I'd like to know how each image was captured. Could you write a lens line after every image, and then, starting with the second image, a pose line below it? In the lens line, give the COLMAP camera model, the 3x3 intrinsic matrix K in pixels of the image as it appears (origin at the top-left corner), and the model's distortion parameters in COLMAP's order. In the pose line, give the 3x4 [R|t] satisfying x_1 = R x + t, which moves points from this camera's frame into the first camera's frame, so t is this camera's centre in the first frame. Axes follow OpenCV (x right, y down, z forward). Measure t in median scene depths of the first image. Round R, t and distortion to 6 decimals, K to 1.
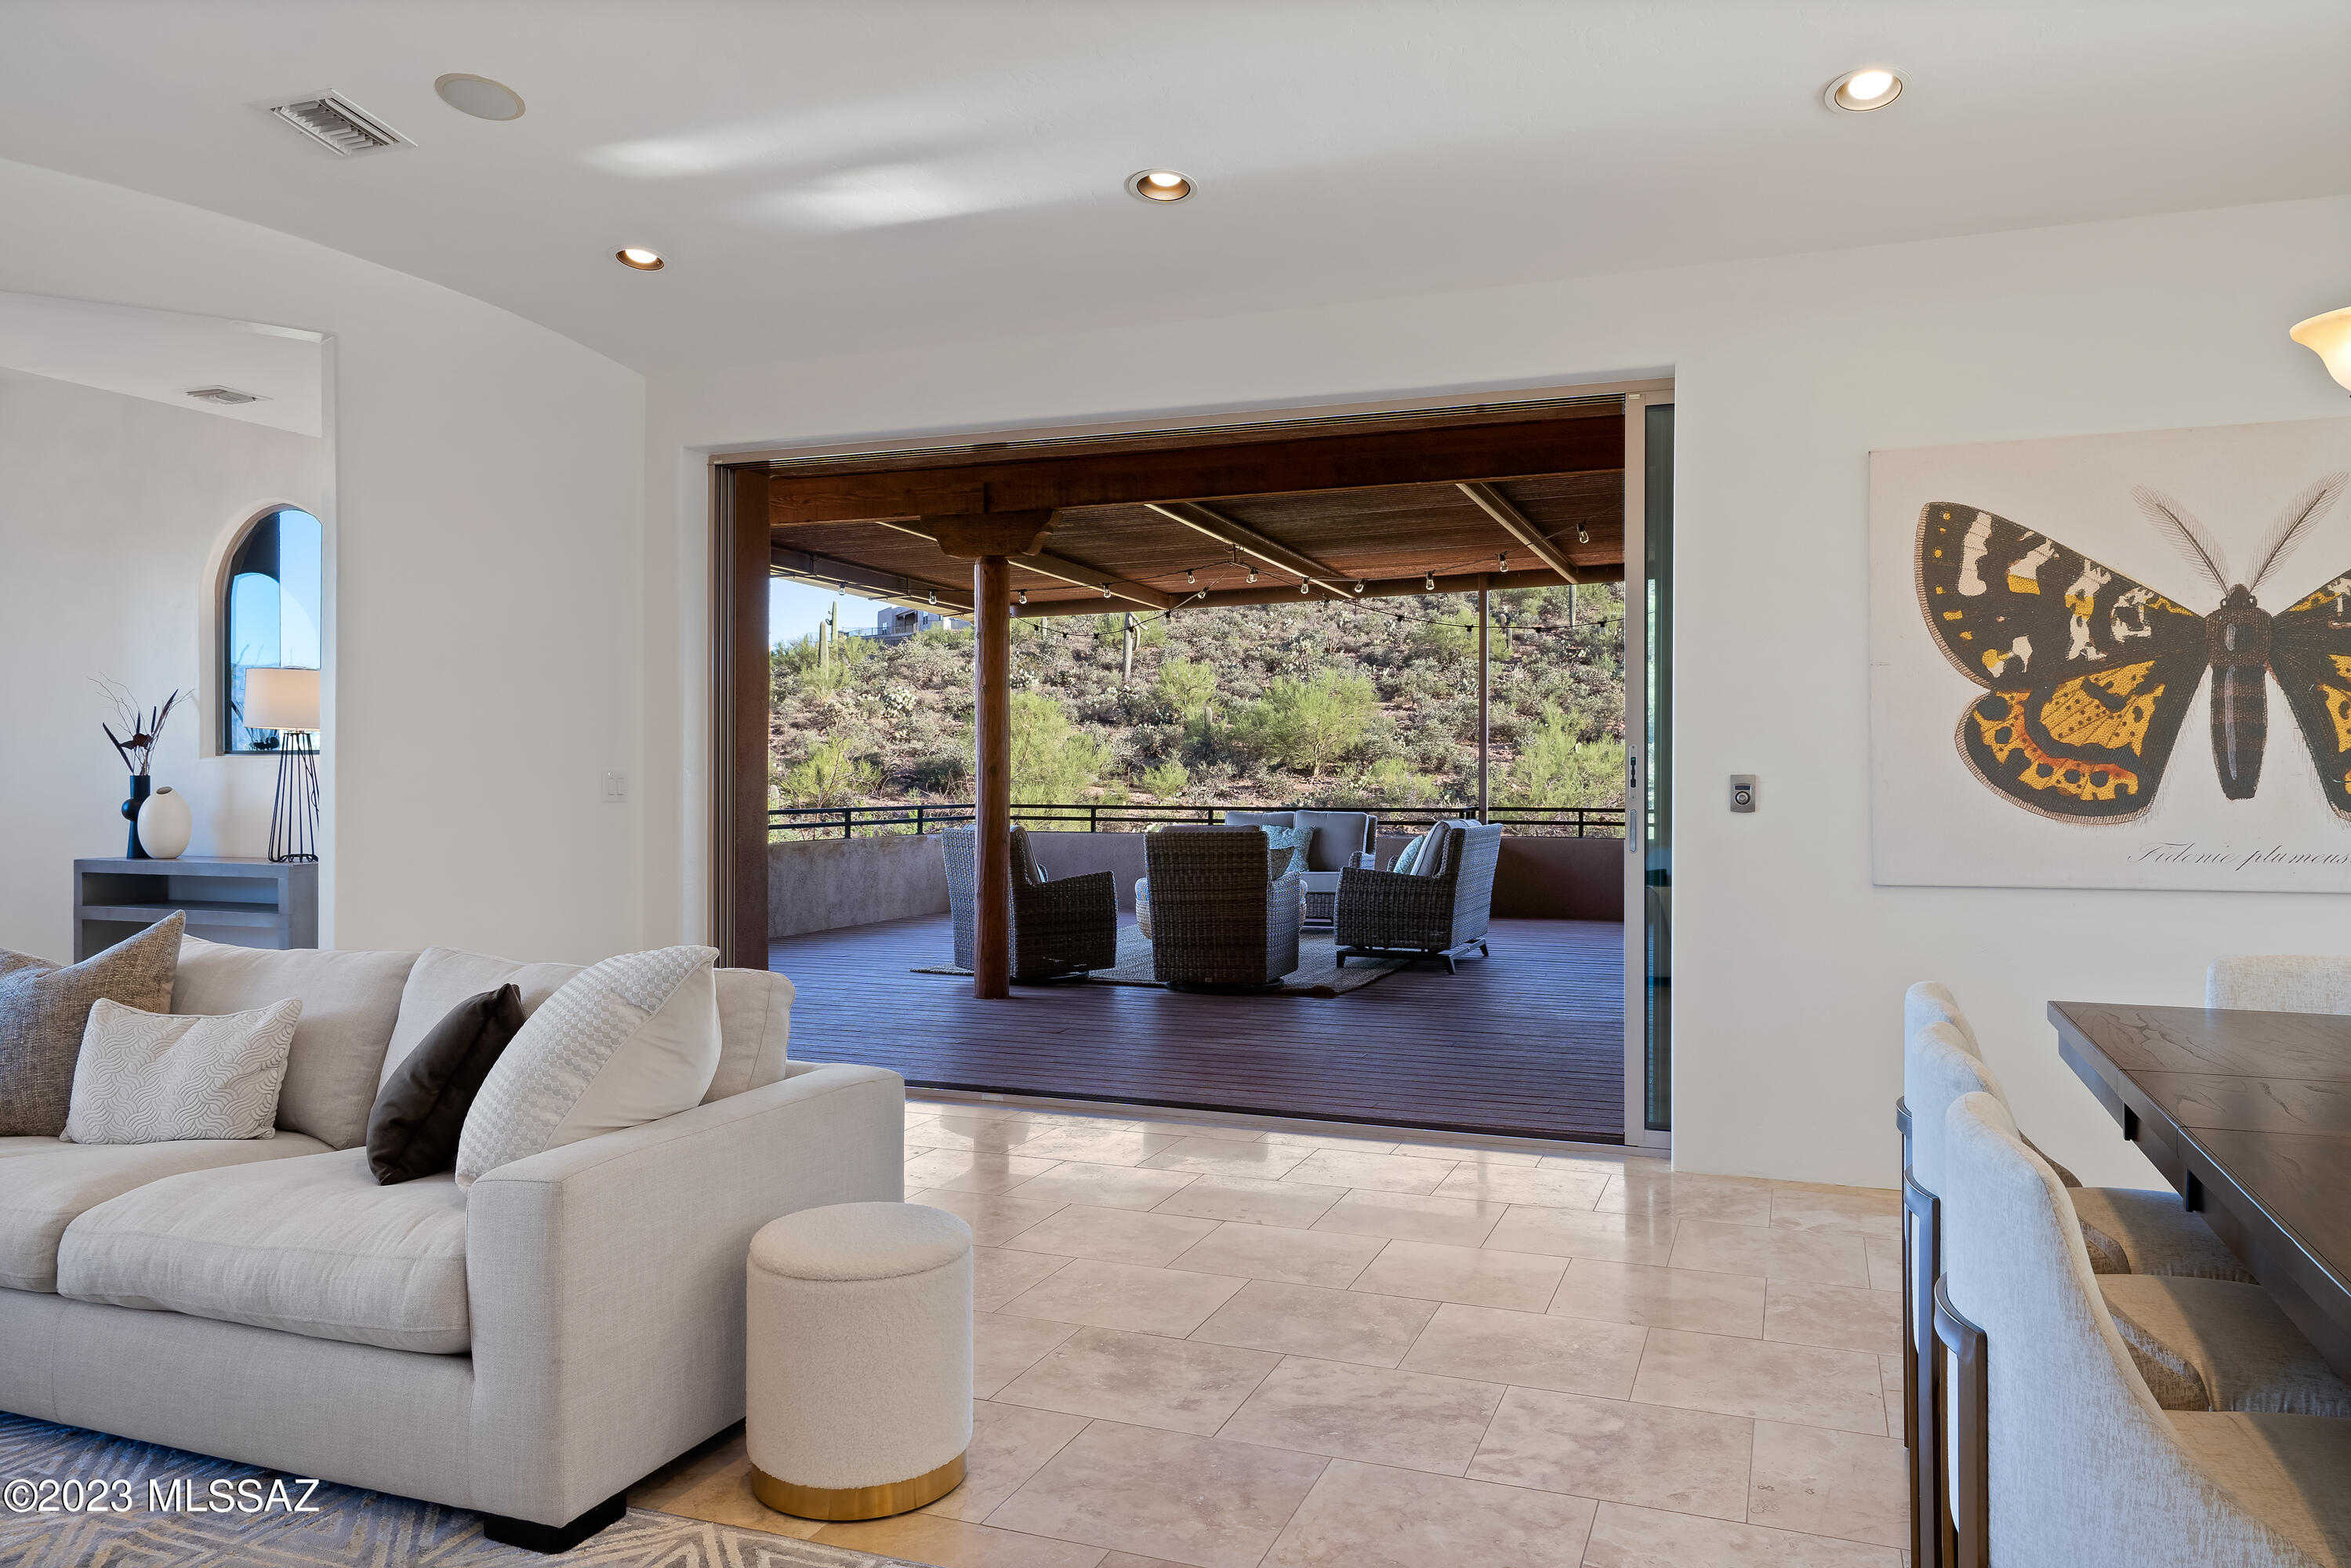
lens RADIAL K [[1622.6, 0, 1175.8], [0, 1622.6, 786.0], [0, 0, 1]] dist [0.007295, -0.002335]
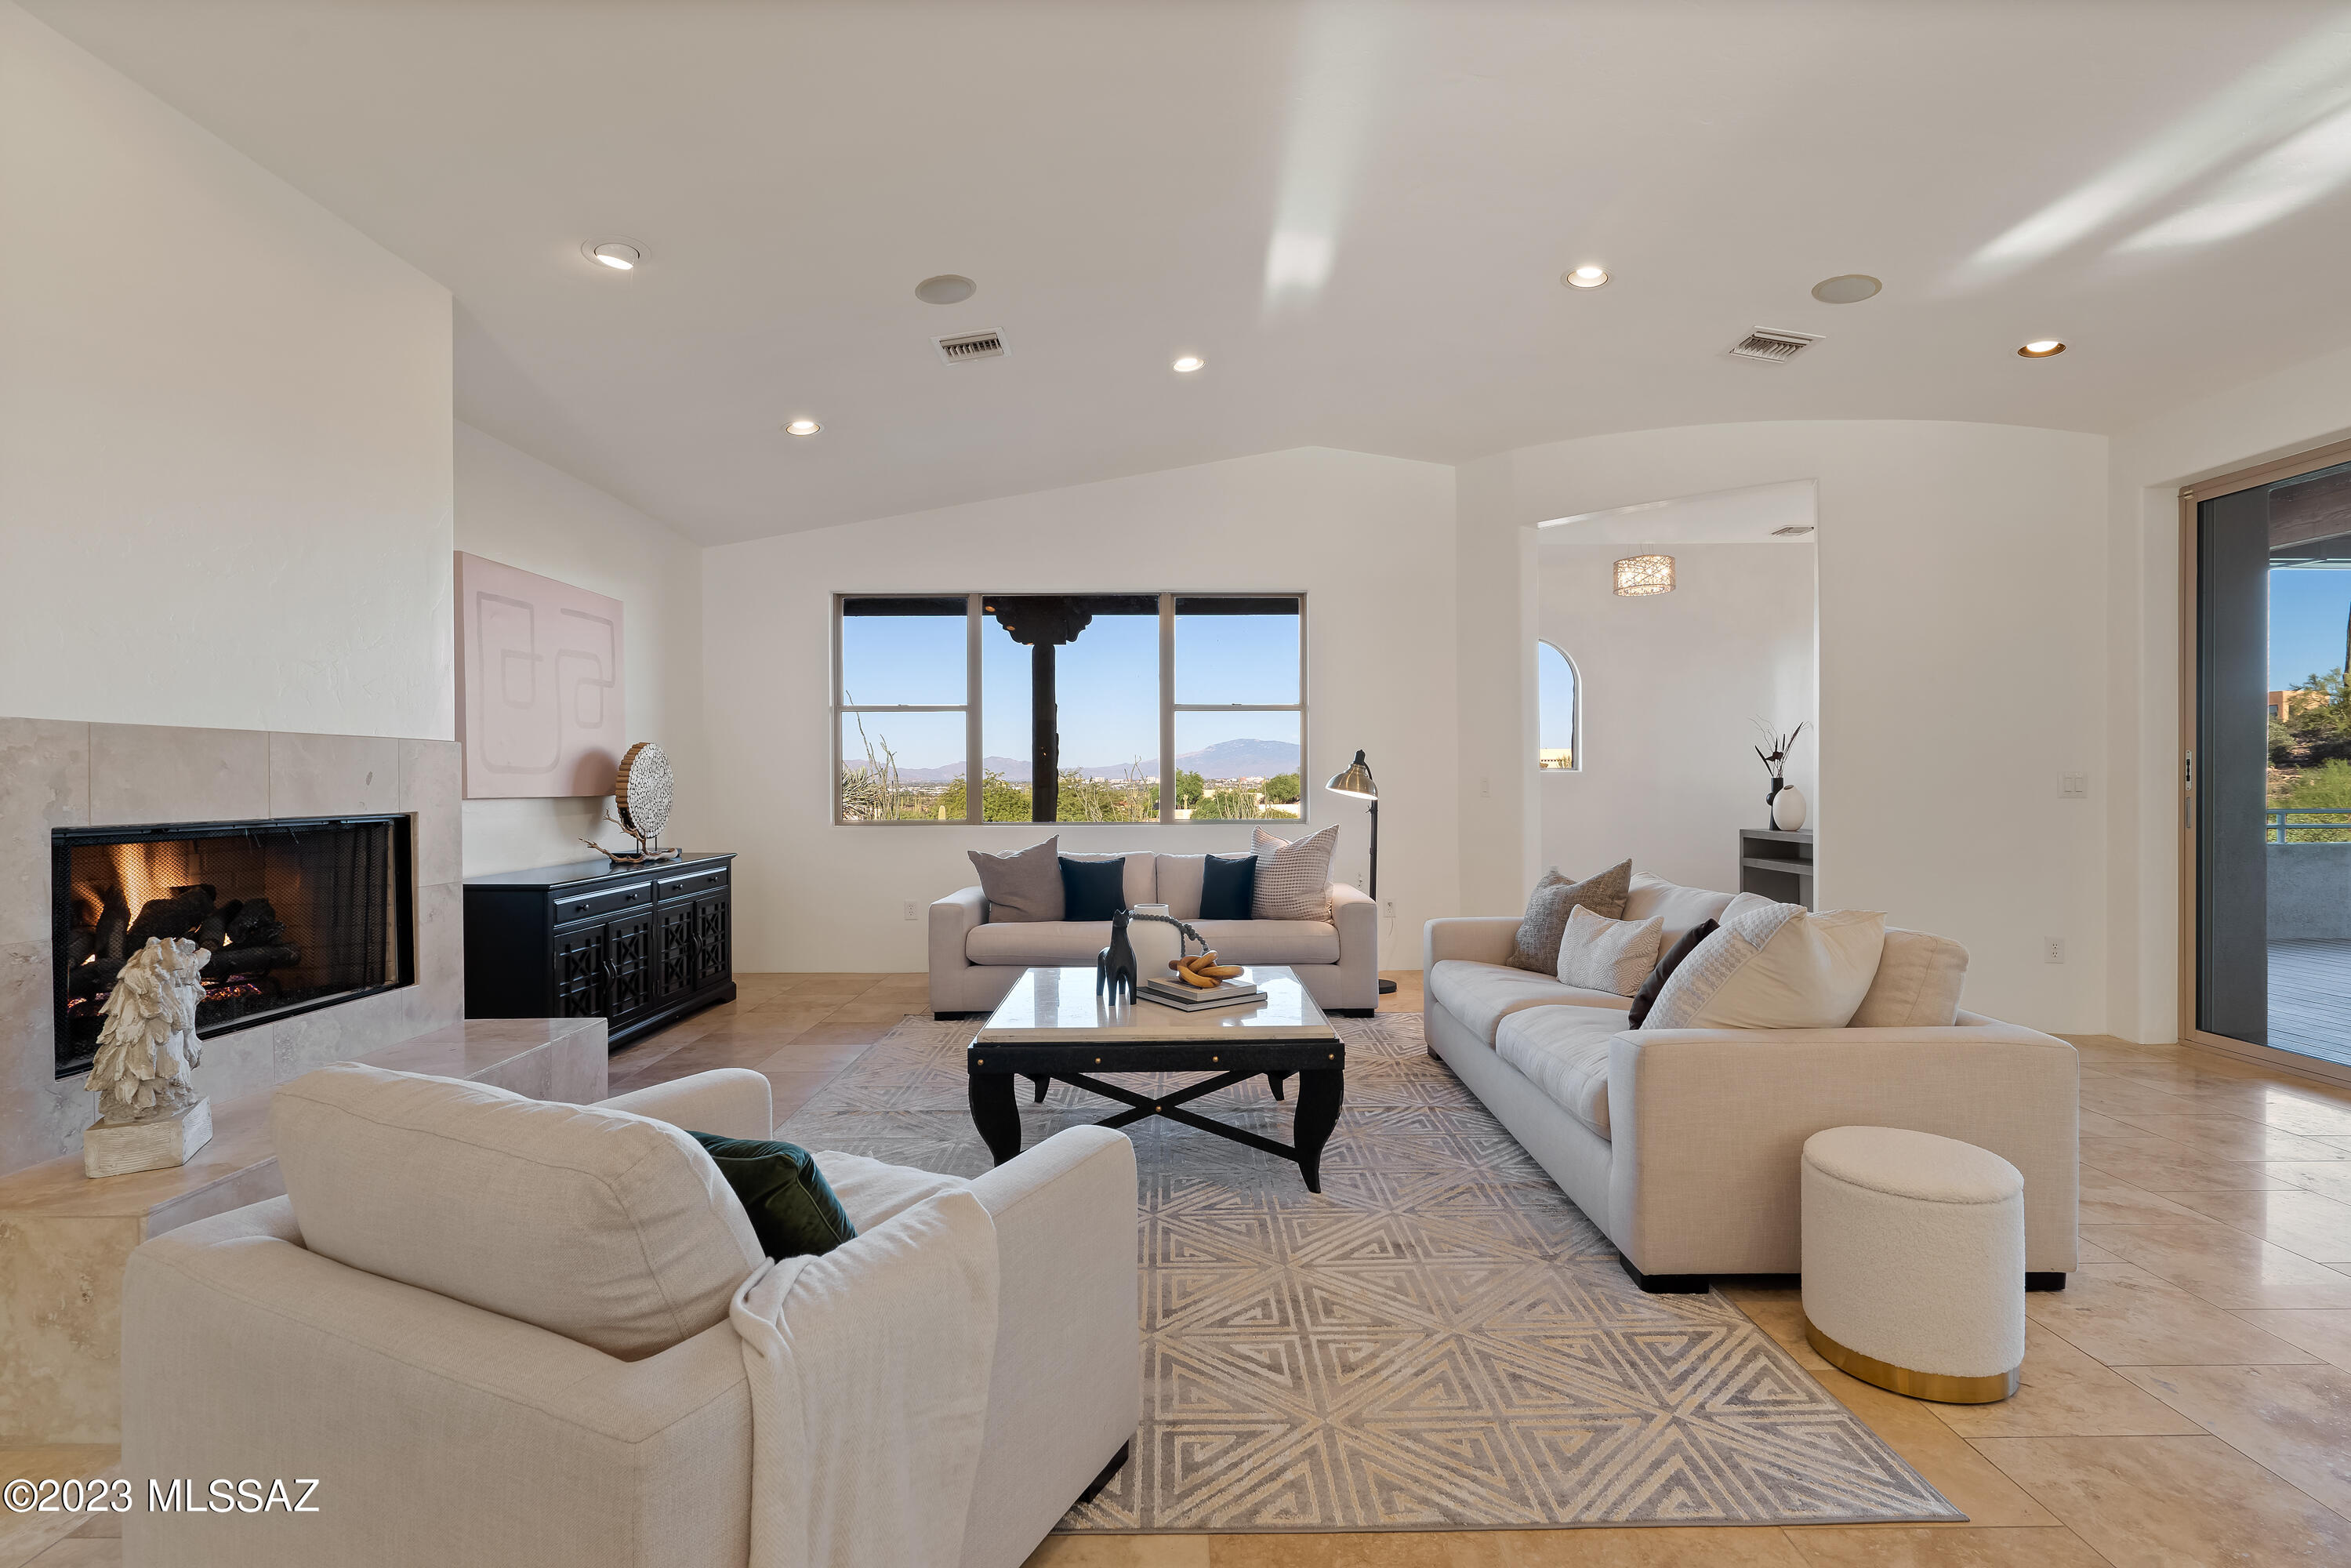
lens RADIAL K [[1084.8, 0, 1176.7], [0, 1084.8, 789.0], [0, 0, 1]] dist [-0.005163, 0.001823]
pose [[0.363157, 0.004308, -0.931718, 0.130678], [-0.000001, 0.999989, 0.004623, -0.000500], [0.931728, -0.001678, 0.363153, 0.074078]]
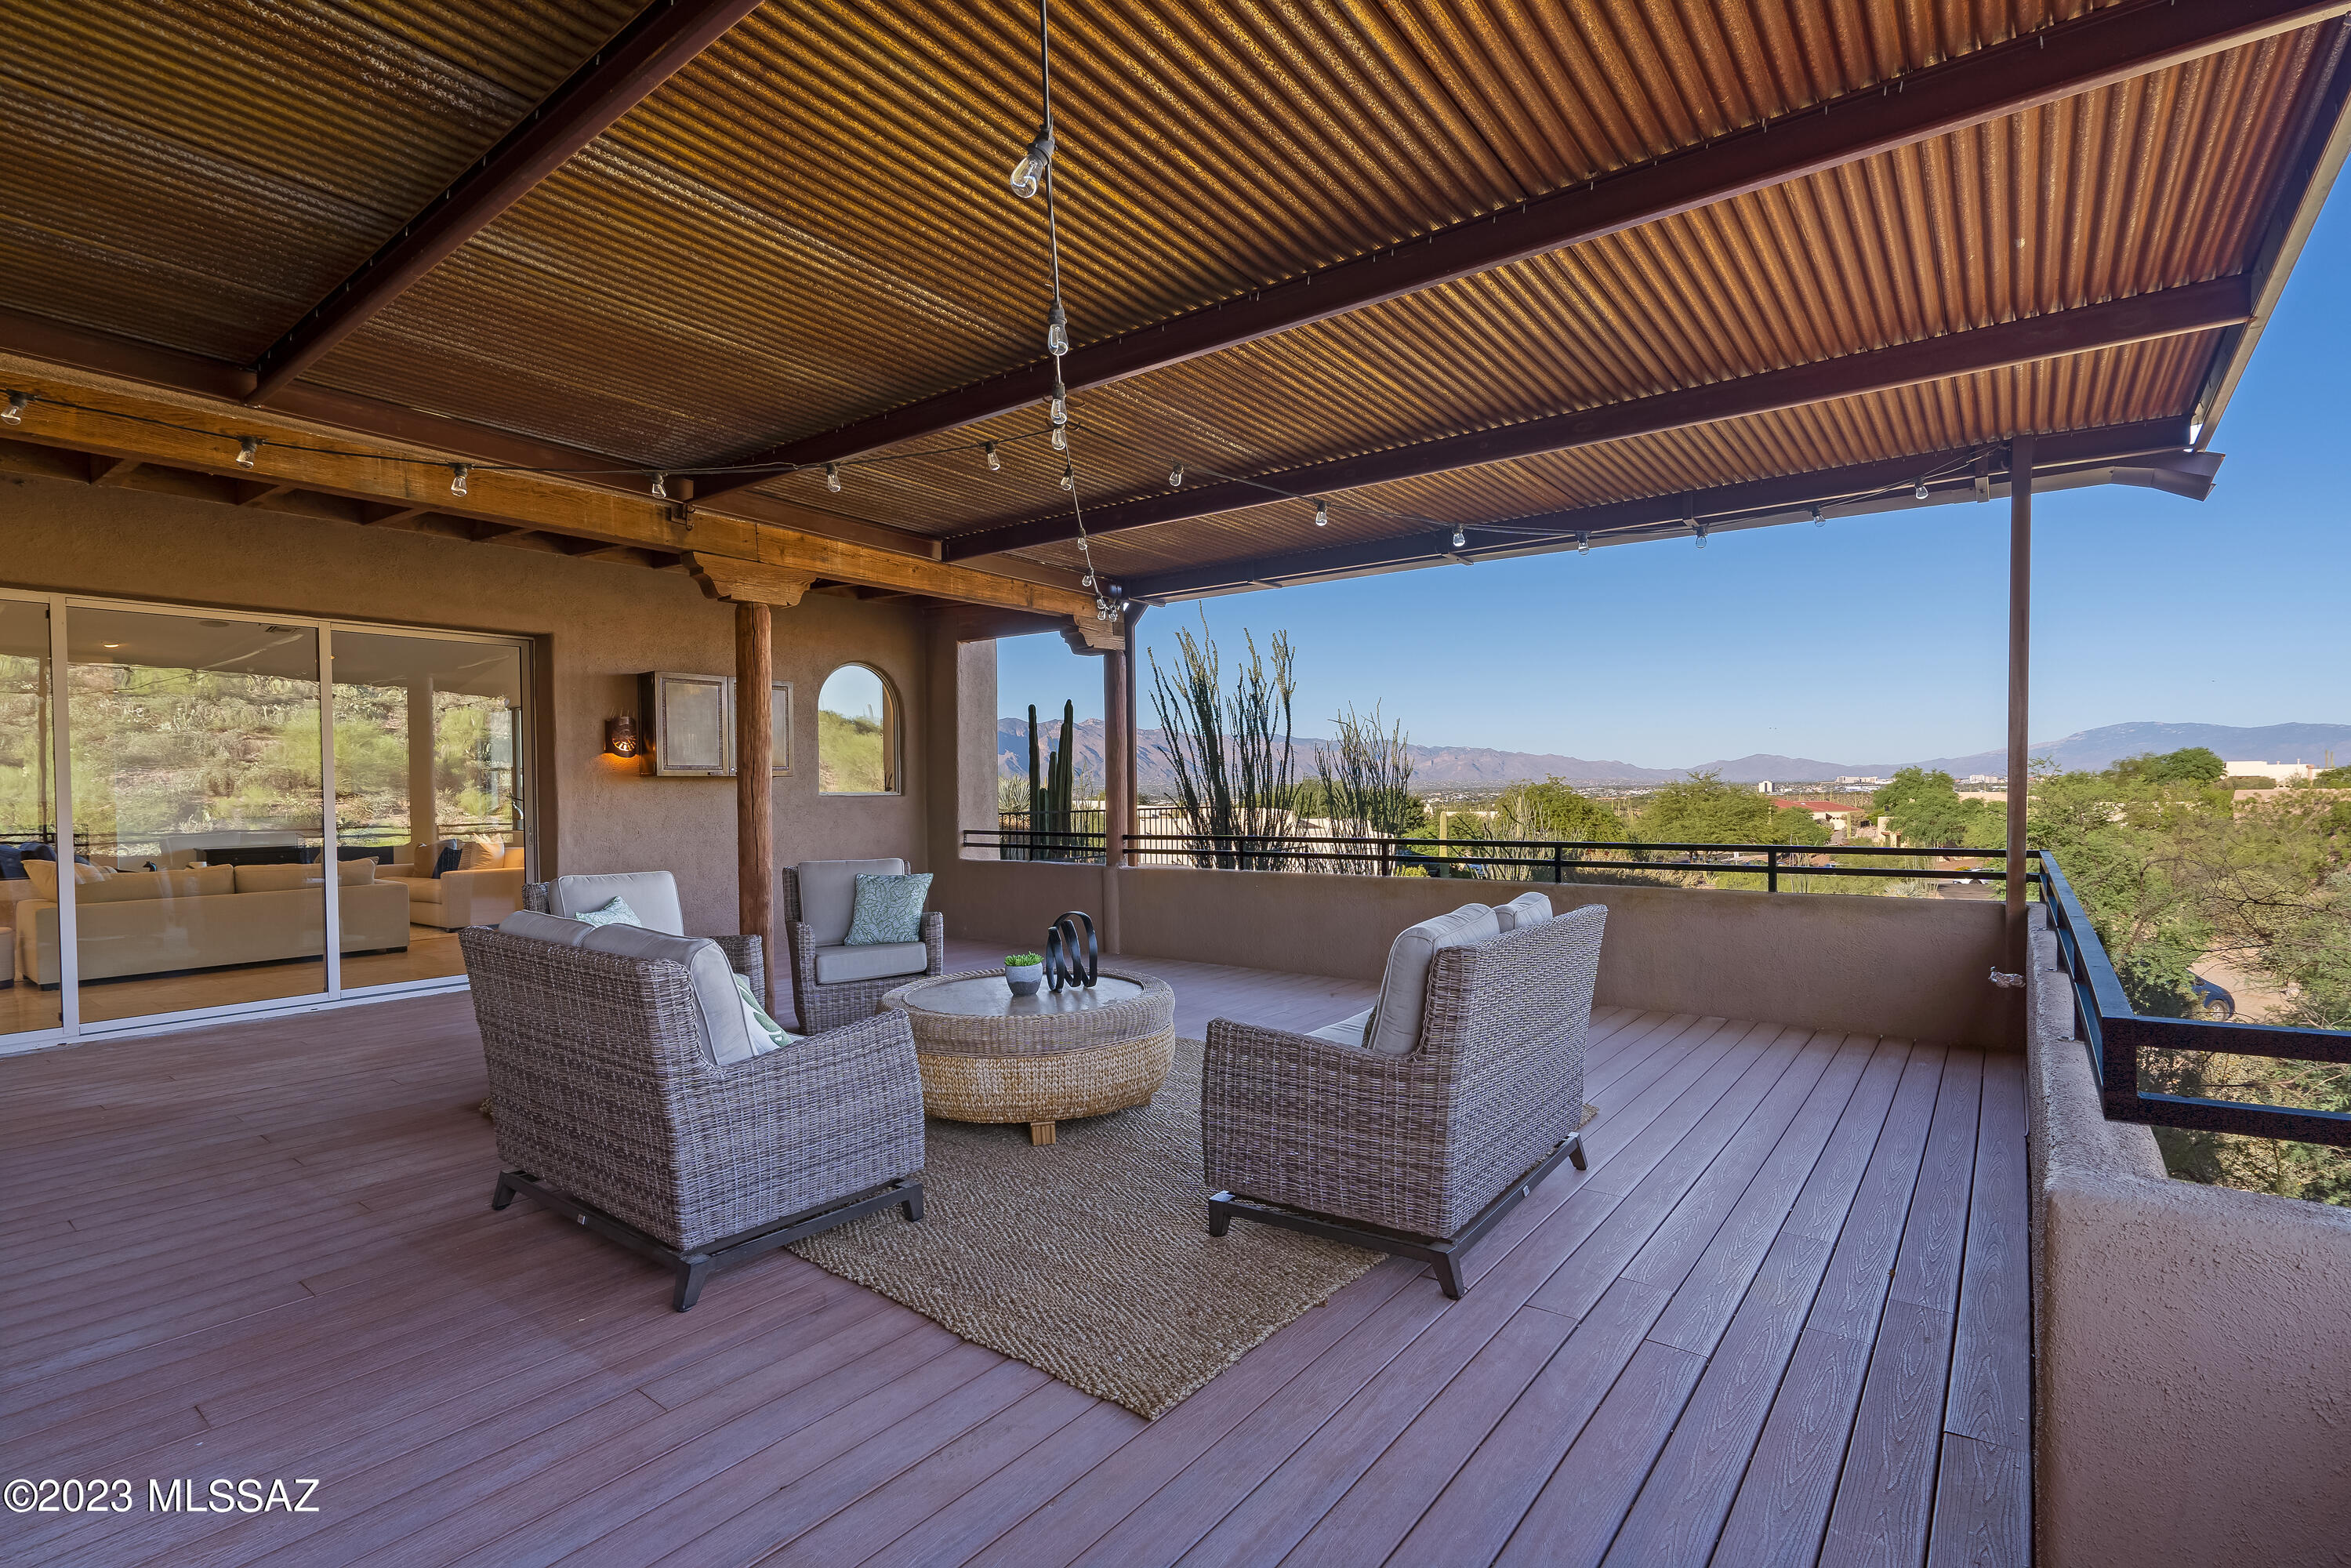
lens RADIAL K [[1084.8, 0, 1169.9], [0, 1084.8, 791.5], [0, 0, 1]] dist [-0.005163, 0.001823]
pose [[-0.286773, 0.004046, -0.957990, 0.490731], [0.007567, 0.999969, 0.001958, -0.014938], [0.957969, -0.006688, -0.286795, 1.495965]]
